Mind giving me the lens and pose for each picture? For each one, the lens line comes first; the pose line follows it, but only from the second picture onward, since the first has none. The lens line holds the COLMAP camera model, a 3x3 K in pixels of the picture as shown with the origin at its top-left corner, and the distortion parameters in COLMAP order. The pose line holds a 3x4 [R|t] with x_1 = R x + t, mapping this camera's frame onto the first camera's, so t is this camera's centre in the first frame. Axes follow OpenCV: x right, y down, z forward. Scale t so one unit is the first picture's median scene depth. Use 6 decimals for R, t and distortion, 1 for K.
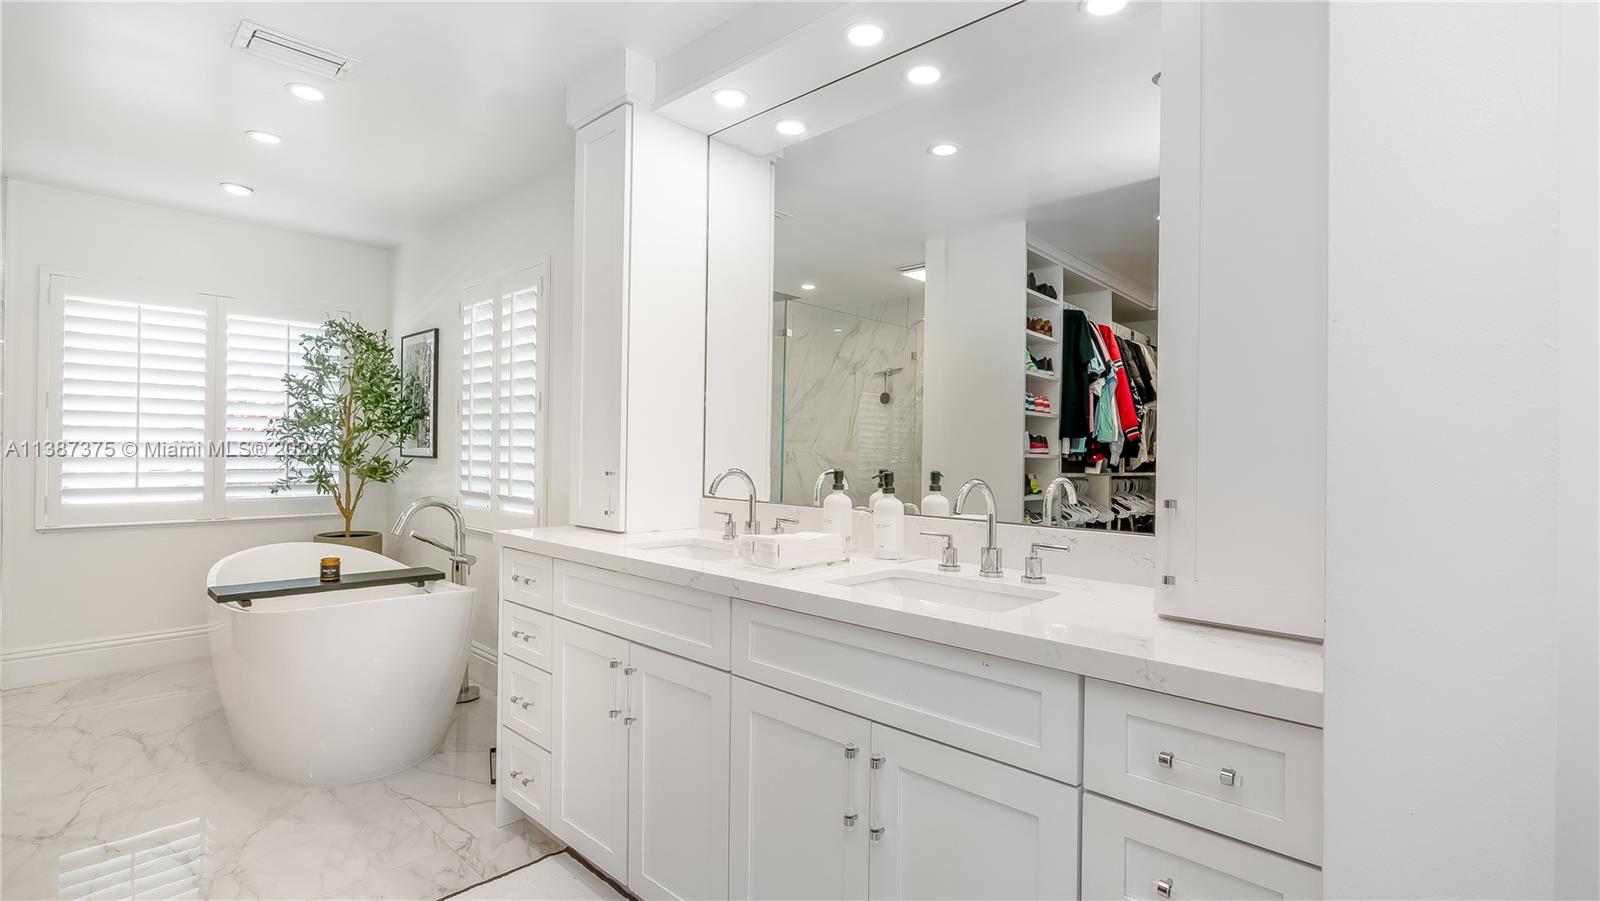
lens RADIAL K [[735.7, 0, 802.4], [0, 735.7, 446.9], [0, 0, 1]] dist [-0.004610, -0.000685]
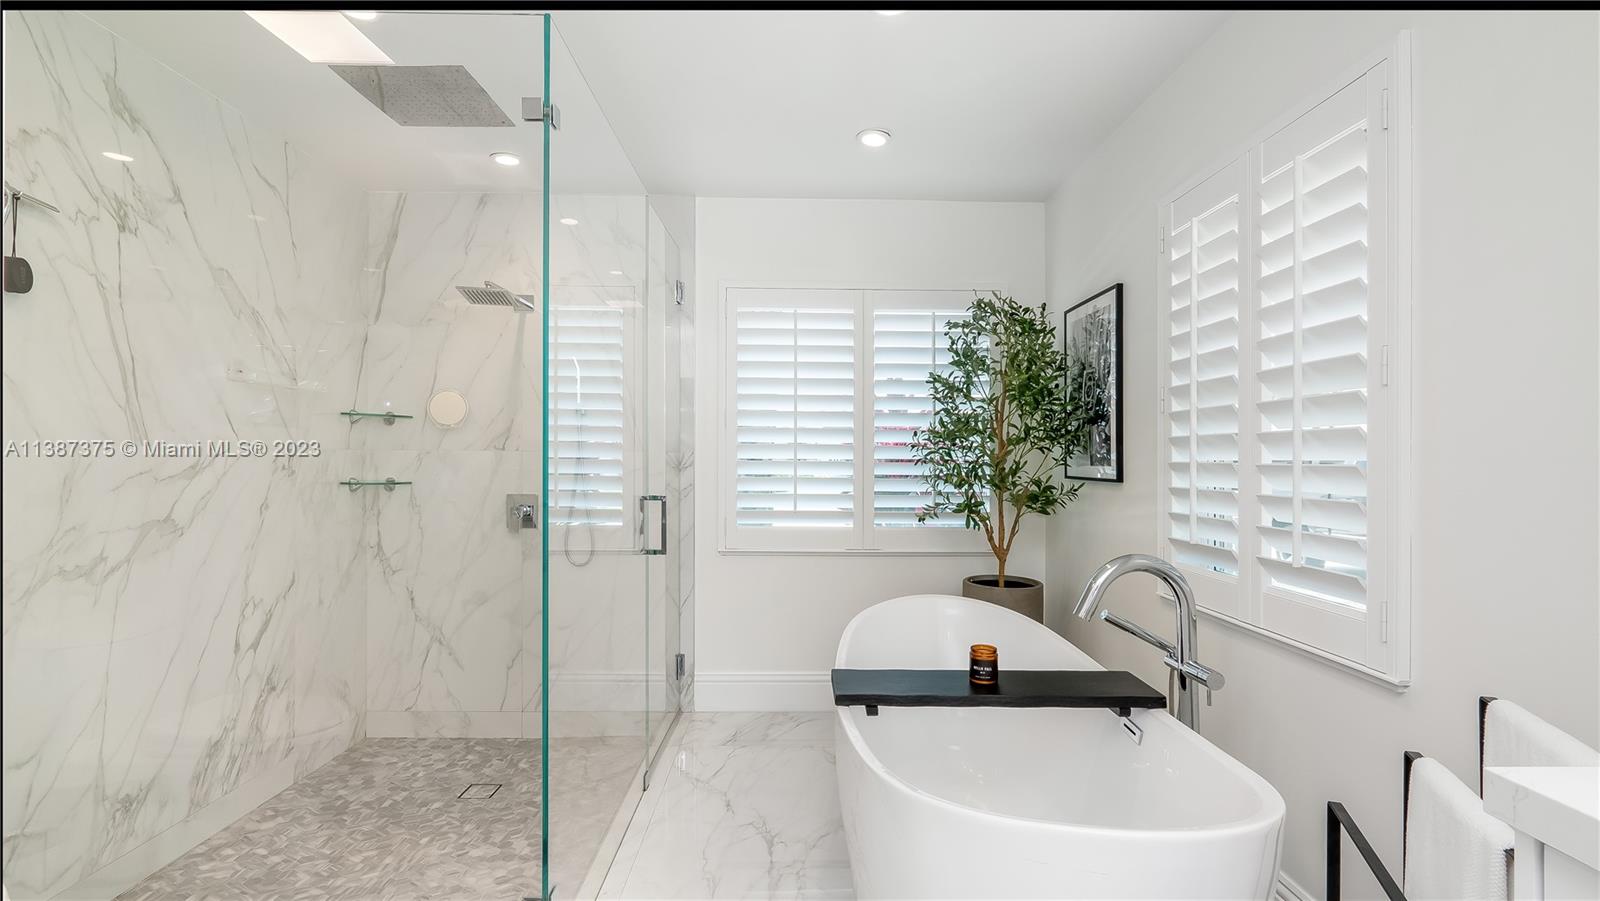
lens RADIAL K [[735.7, 0, 802.4], [0, 735.7, 446.9], [0, 0, 1]] dist [-0.004610, -0.000685]
pose [[0.692676, -0.019234, -0.720992, -0.221571], [0.006278, 0.999767, -0.020639, -0.004315], [0.721221, 0.009769, 0.692636, 0.340115]]
